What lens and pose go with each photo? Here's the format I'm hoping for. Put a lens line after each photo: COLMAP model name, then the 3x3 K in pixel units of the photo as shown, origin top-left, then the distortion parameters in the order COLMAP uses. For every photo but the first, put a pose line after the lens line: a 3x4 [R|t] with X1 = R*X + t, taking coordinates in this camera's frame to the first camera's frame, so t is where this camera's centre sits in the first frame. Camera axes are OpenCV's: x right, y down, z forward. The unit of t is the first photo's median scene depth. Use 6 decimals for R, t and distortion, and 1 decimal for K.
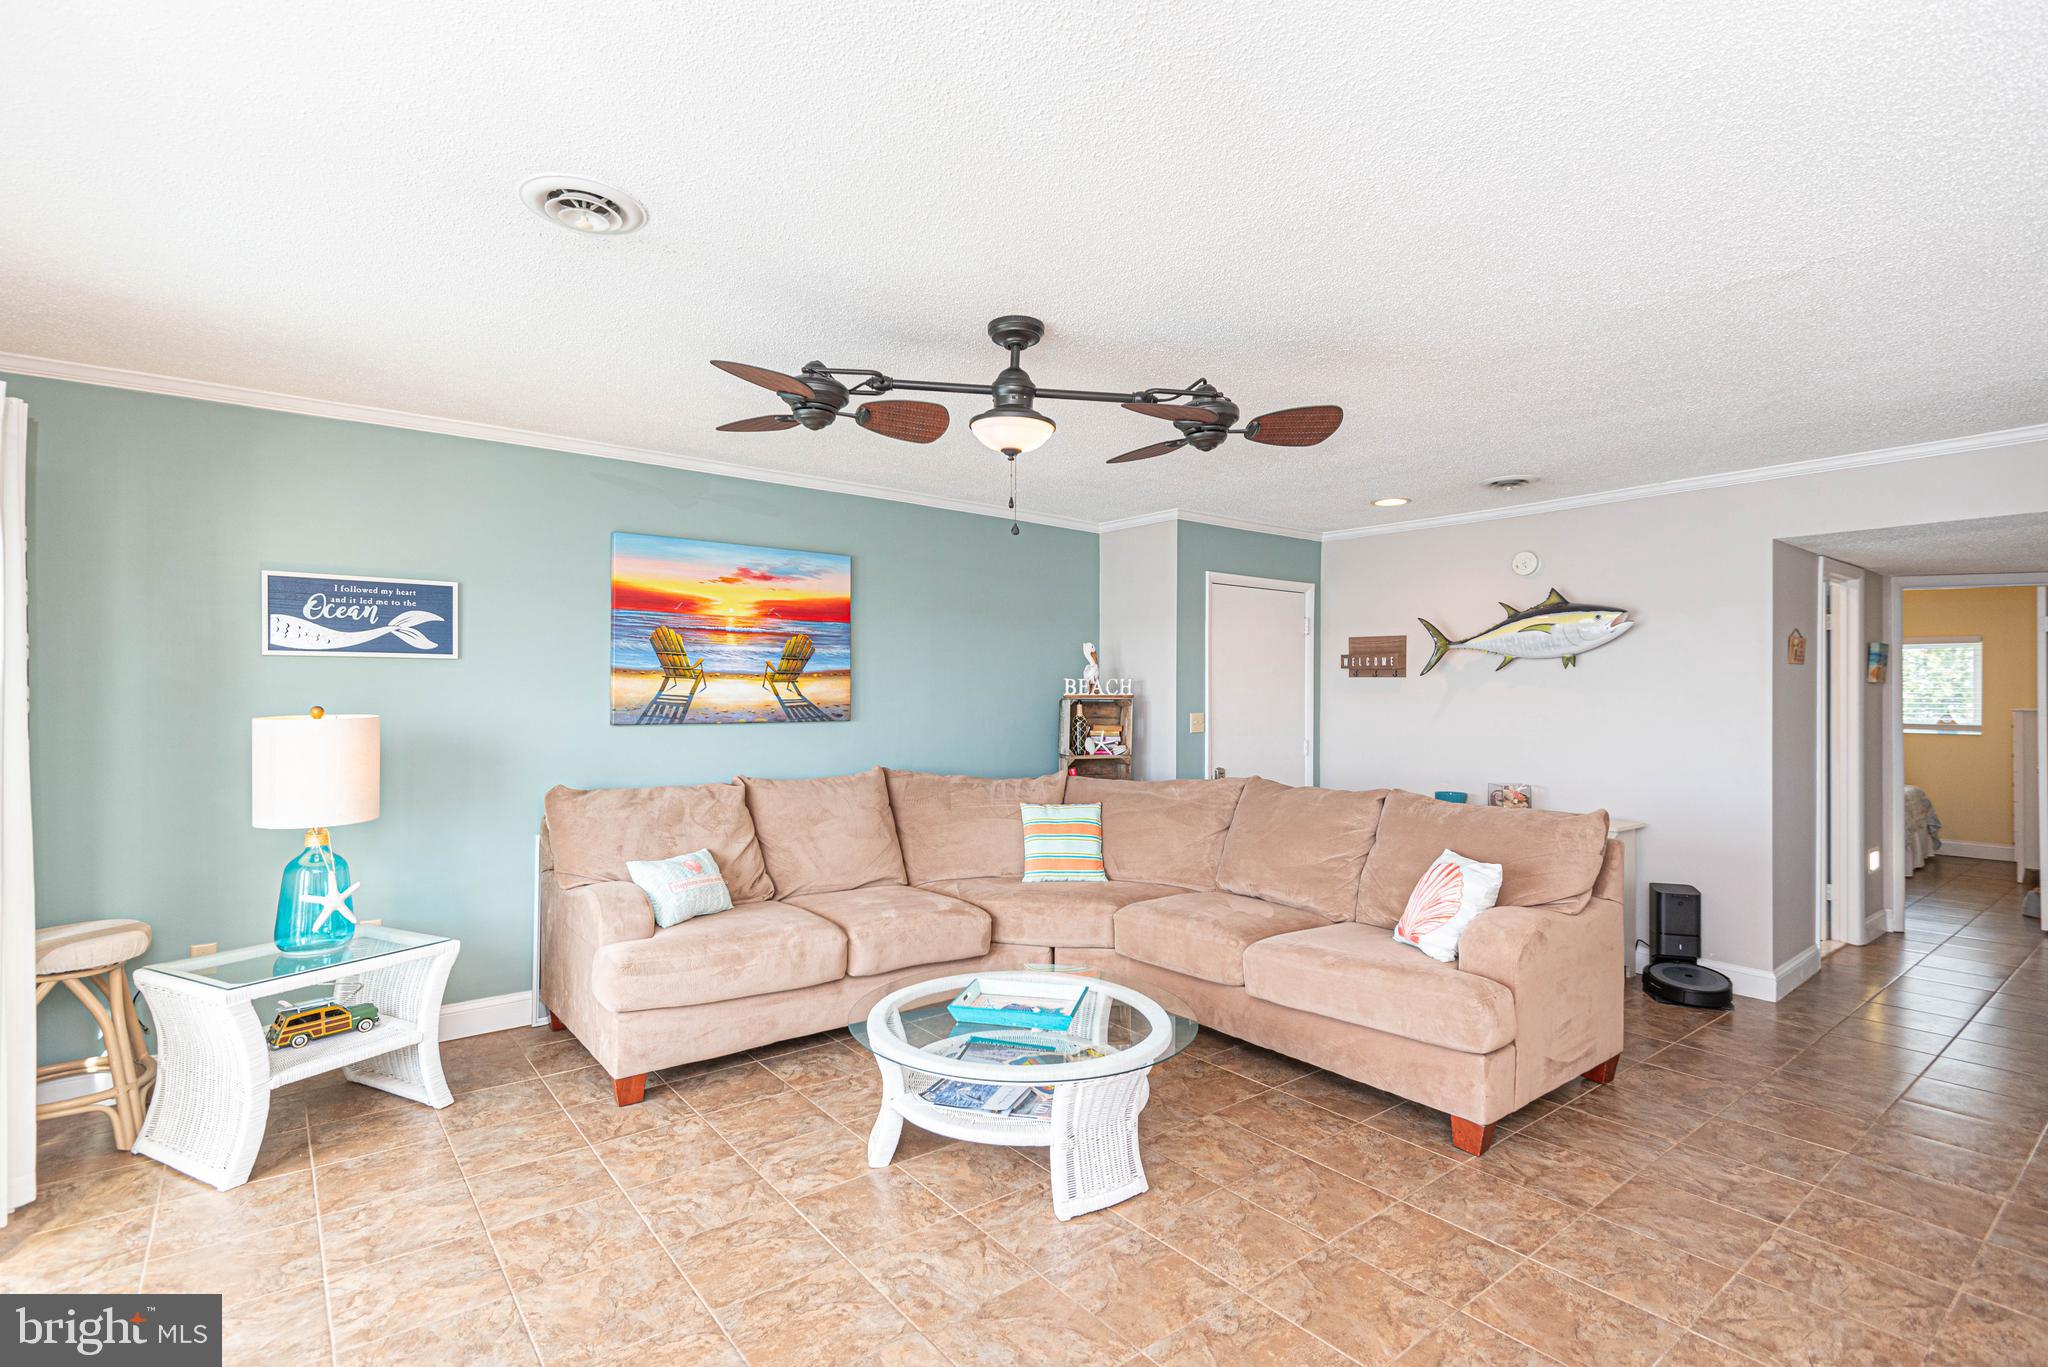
lens RADIAL K [[957.8, 0, 1020.3], [0, 957.8, 685.8], [0, 0, 1]] dist [0.035801, -0.018860]
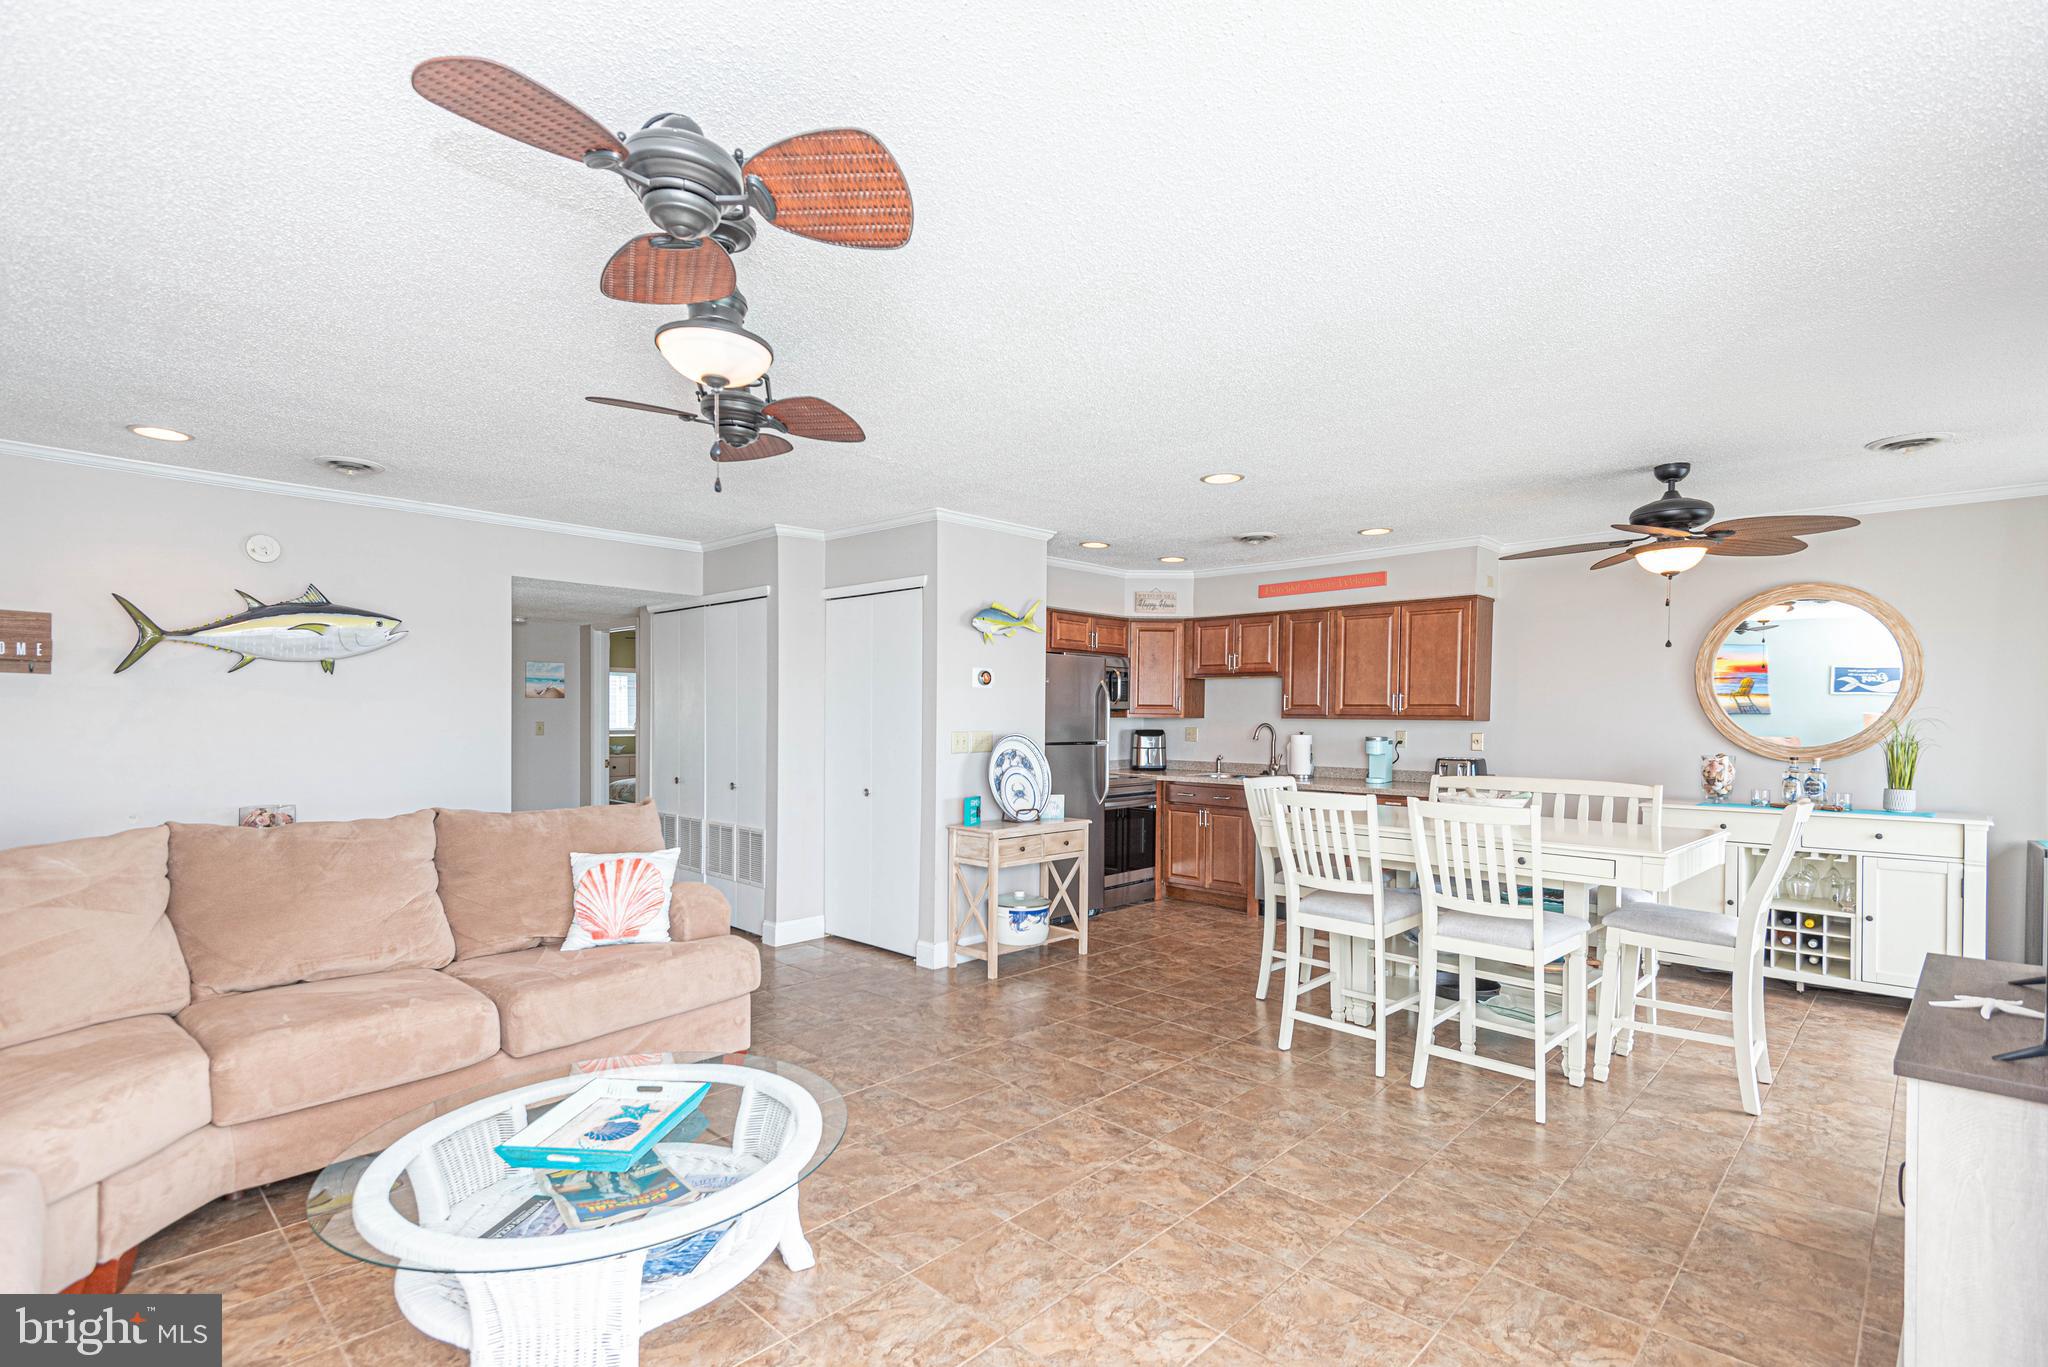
lens RADIAL K [[940.7, 0, 1031.1], [0, 940.7, 740.7], [0, 0, 1]] dist [0.006205, -0.000725]
pose [[-0.136390, -0.030467, 0.990187, -0.483951], [-0.016349, 0.999460, 0.028500, 0.010747], [-0.990520, -0.012301, -0.136814, 0.513103]]
